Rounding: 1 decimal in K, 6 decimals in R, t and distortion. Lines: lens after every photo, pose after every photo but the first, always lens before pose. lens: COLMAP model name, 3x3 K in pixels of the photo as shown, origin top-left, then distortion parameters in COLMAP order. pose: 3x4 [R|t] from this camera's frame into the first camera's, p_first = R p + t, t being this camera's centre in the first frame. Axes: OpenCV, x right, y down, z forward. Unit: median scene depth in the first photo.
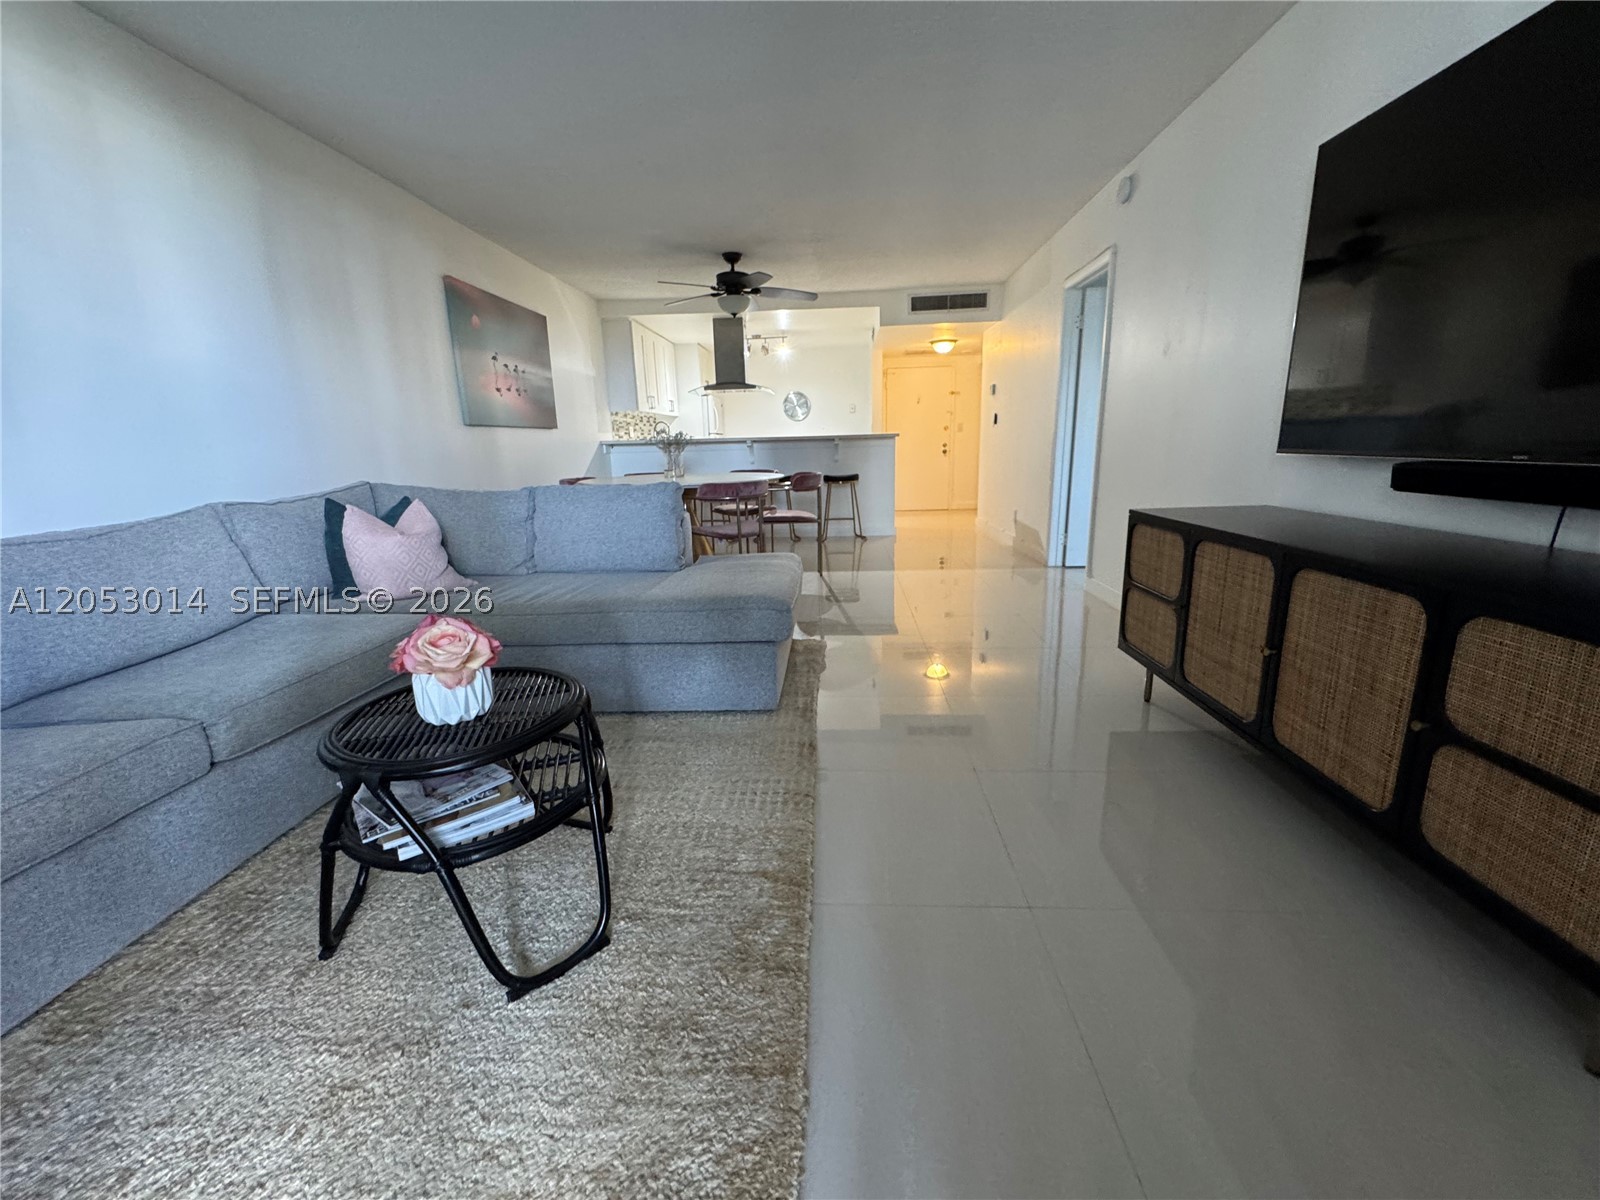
lens RADIAL K [[635.4, 0, 800.0], [0, 635.4, 600.0], [0, 0, 1]] dist [-0.004984, -0.000164]
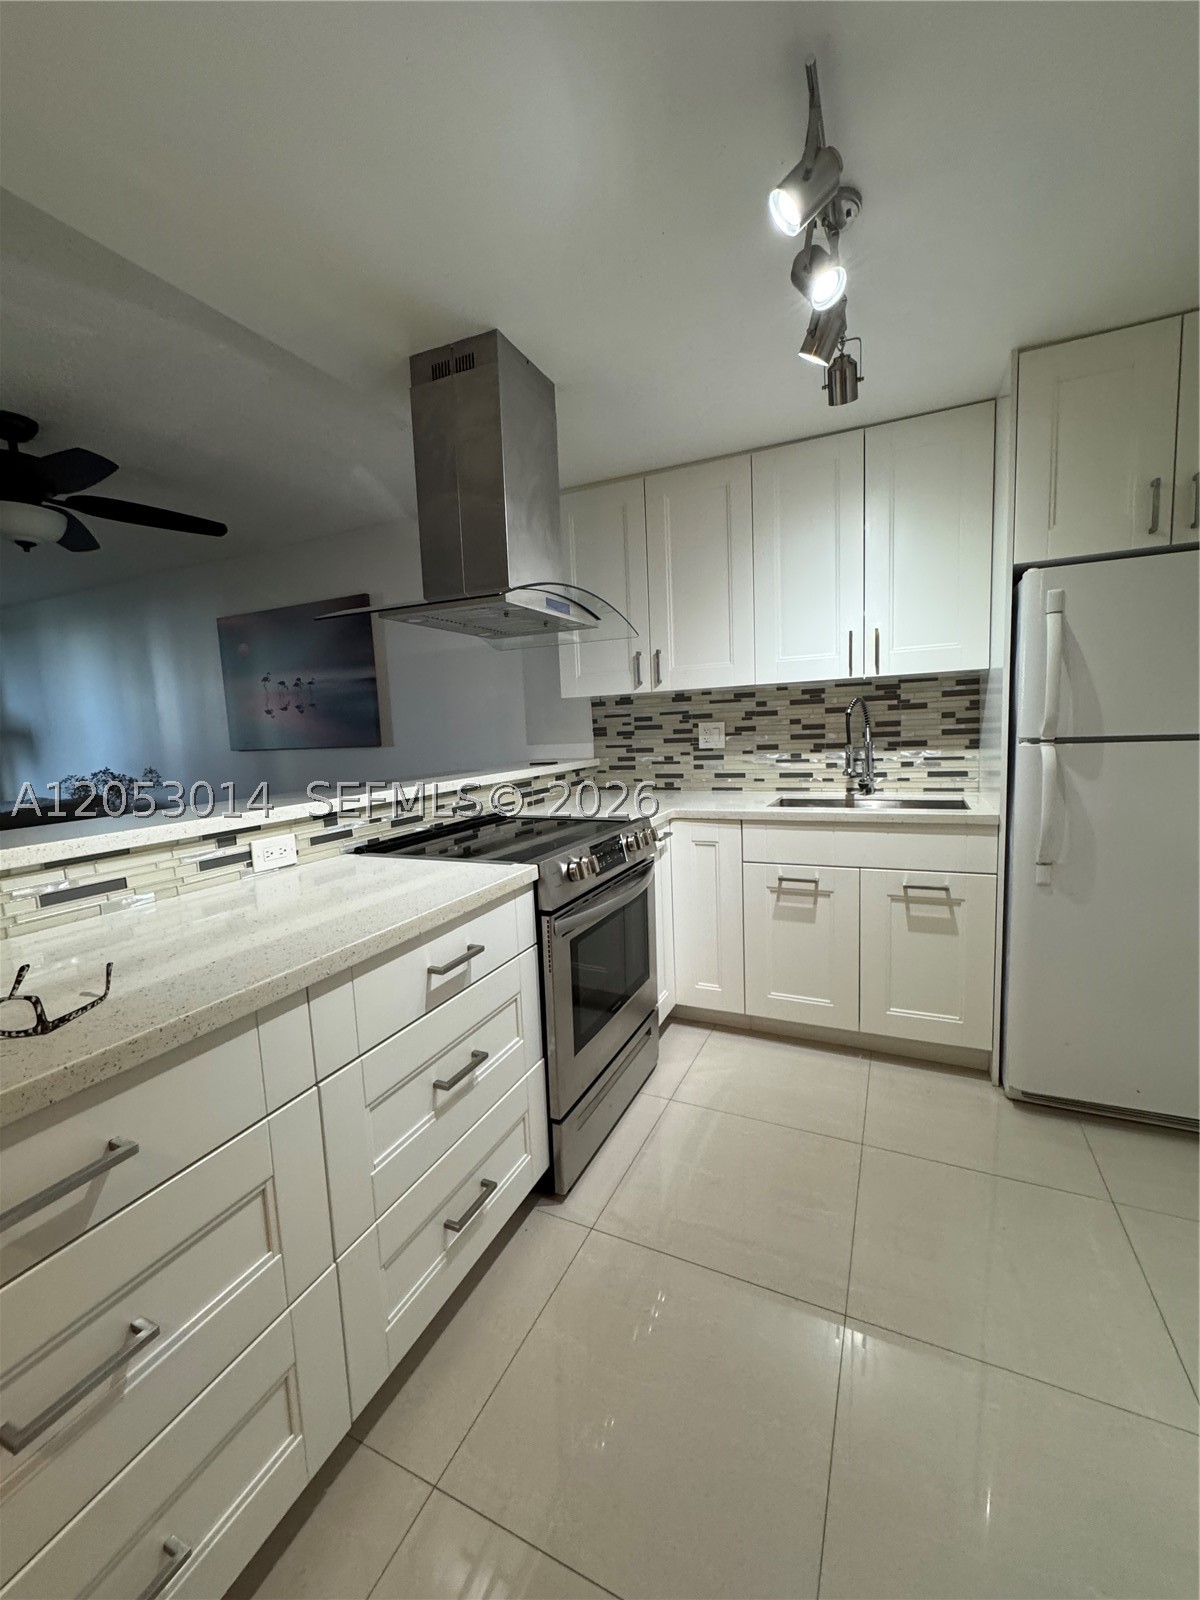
lens RADIAL K [[635.4, 0, 600.0], [0, 635.4, 800.0], [0, 0, 1]] dist [-0.004984, -0.000164]
pose [[-0.362694, 0.142463, -0.920955, 0.250495], [-0.178925, 0.959214, 0.218846, -0.551409], [0.914570, 0.244156, -0.322411, 1.968043]]
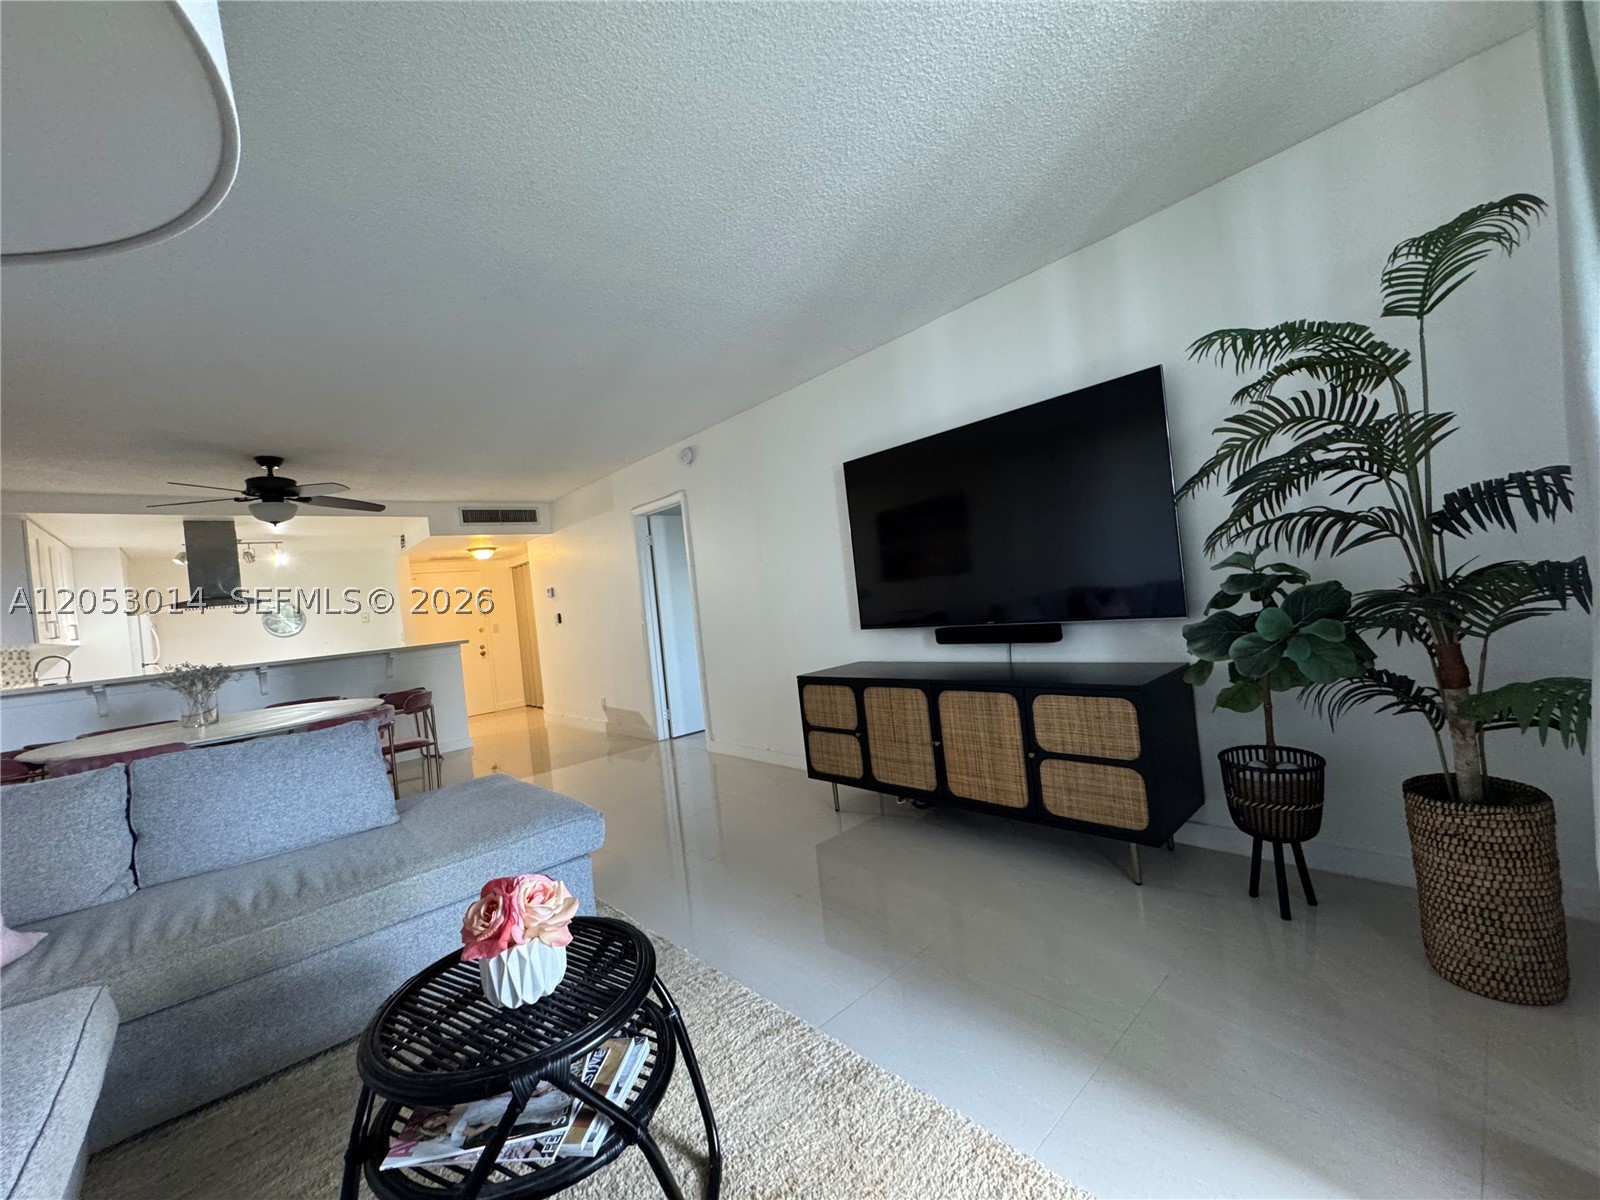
lens RADIAL K [[635.4, 0, 800.0], [0, 635.4, 600.0], [0, 0, 1]] dist [-0.004984, -0.000164]
pose [[0.700505, -0.049845, 0.711904, -0.266237], [0.254403, 0.949462, -0.183851, -0.023698], [-0.666762, 0.309899, 0.677784, -0.007872]]
